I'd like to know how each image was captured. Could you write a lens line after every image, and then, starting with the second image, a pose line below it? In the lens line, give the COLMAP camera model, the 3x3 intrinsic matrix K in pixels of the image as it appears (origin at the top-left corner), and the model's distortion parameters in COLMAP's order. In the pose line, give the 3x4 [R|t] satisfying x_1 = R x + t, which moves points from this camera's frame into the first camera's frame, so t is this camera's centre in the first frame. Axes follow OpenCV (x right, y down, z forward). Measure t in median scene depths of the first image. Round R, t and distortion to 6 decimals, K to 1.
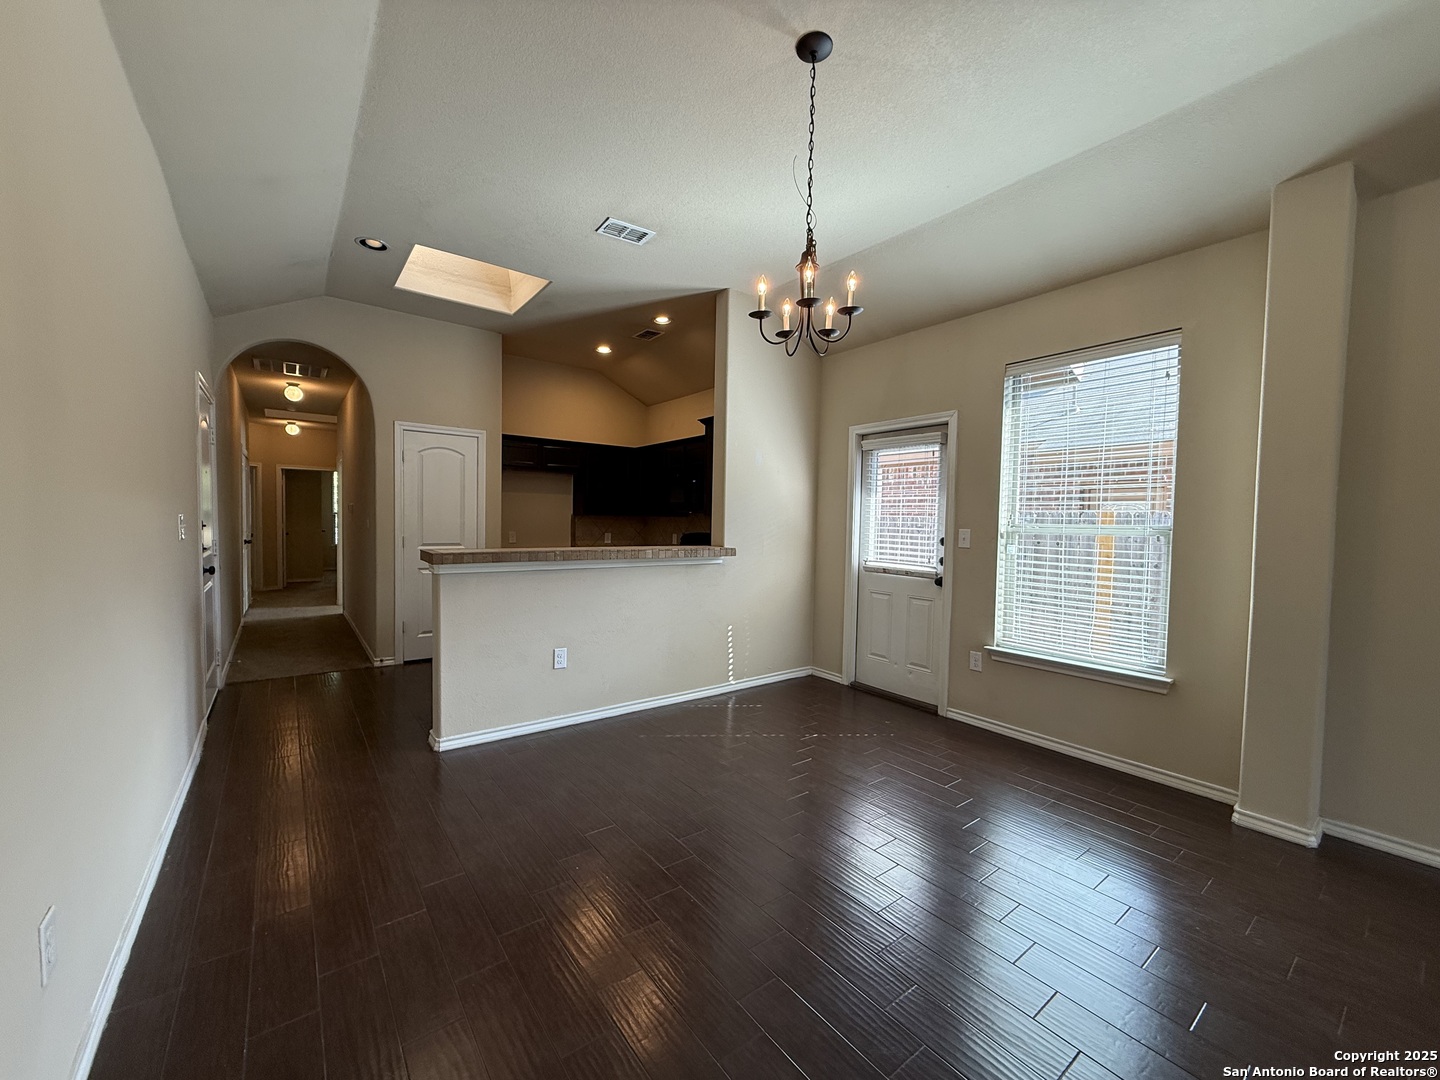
lens RADIAL K [[585.0, 0, 724.5], [0, 585.0, 543.1], [0, 0, 1]] dist [-0.009122, 0.000043]
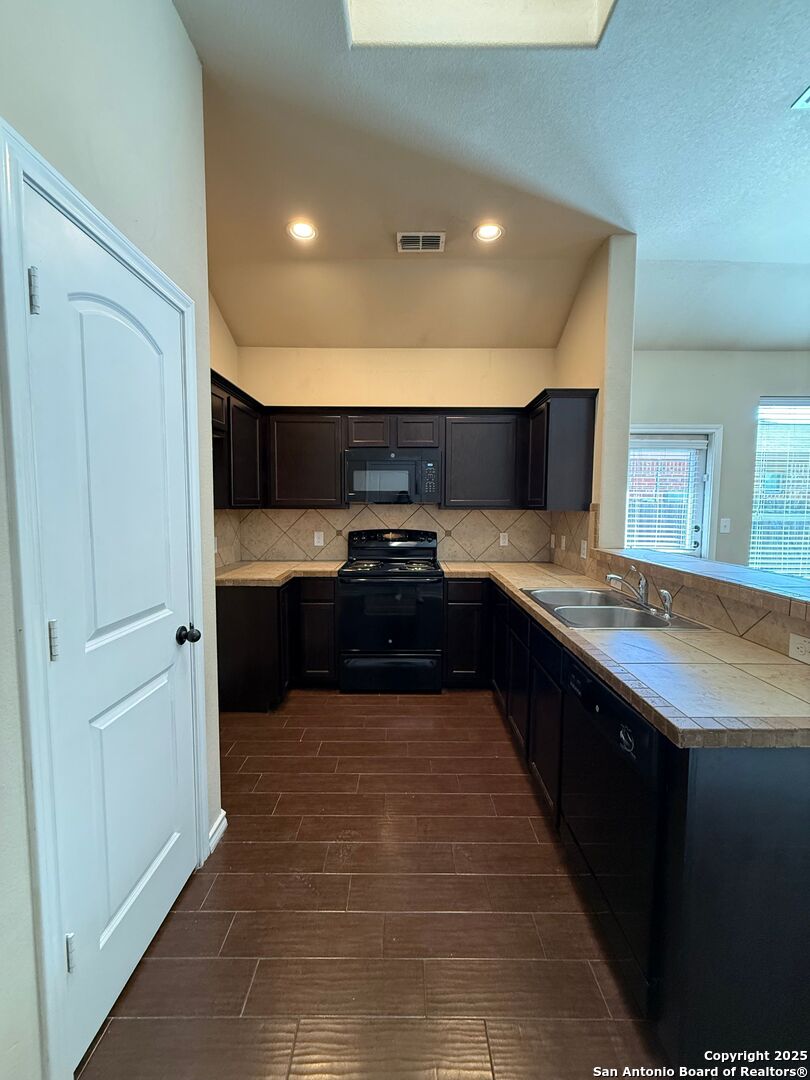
lens RADIAL K [[438.7, 0, 432.3], [0, 438.7, 532.7], [0, 0, 1]] dist [-0.009122, 0.000043]
pose [[0.591126, -0.064550, 0.803992, -0.674106], [0.031918, 0.997884, 0.056650, -0.060786], [-0.805947, -0.007826, 0.591935, 0.843842]]
